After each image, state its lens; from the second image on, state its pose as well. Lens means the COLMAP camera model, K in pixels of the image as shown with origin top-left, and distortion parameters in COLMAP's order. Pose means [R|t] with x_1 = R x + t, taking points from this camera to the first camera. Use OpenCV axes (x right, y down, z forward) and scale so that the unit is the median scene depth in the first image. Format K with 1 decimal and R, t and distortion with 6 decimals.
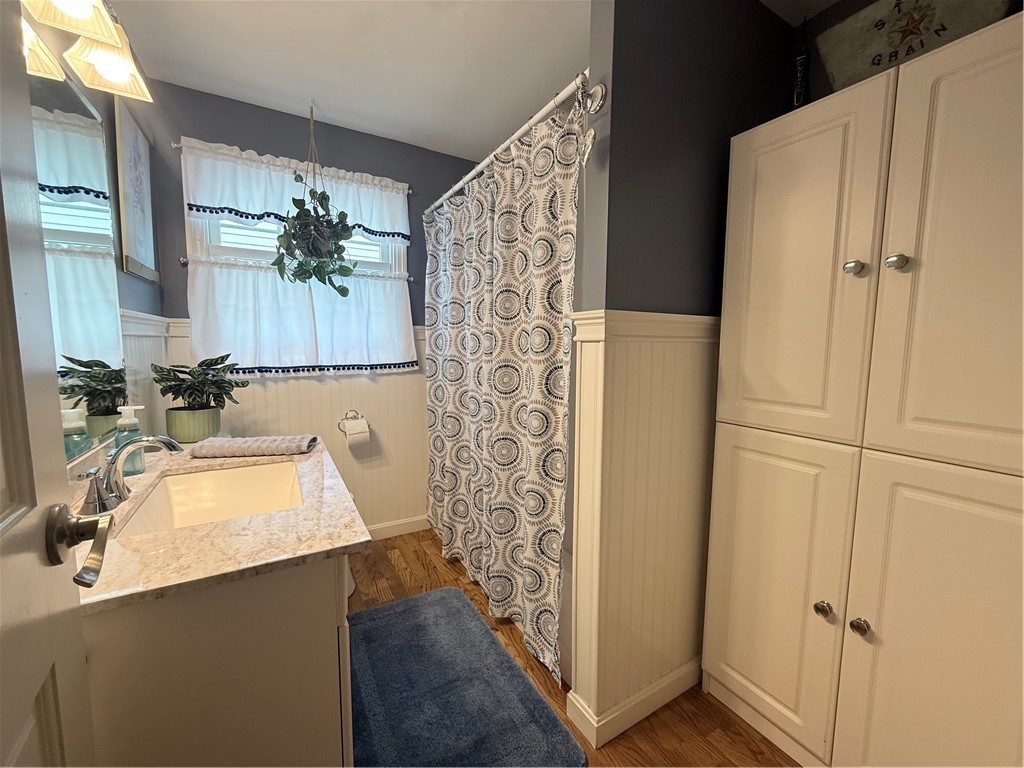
lens RADIAL K [[406.5, 0, 514.6], [0, 406.5, 385.0], [0, 0, 1]] dist [0.001969, 0.000074]
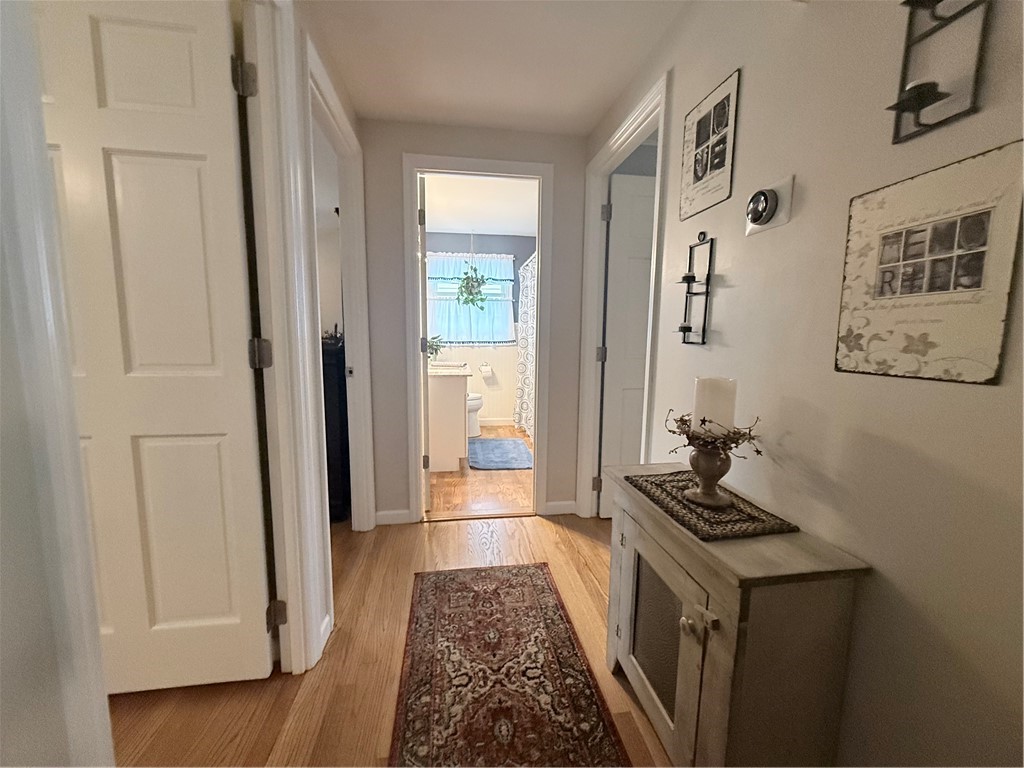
lens RADIAL K [[406.5, 0, 513.0], [0, 406.5, 381.9], [0, 0, 1]] dist [0.001969, 0.000074]
pose [[0.914425, 0.049509, -0.401716, 0.701436], [-0.042650, 0.998752, 0.026005, 0.119766], [0.402502, -0.006647, 0.915395, -1.064354]]
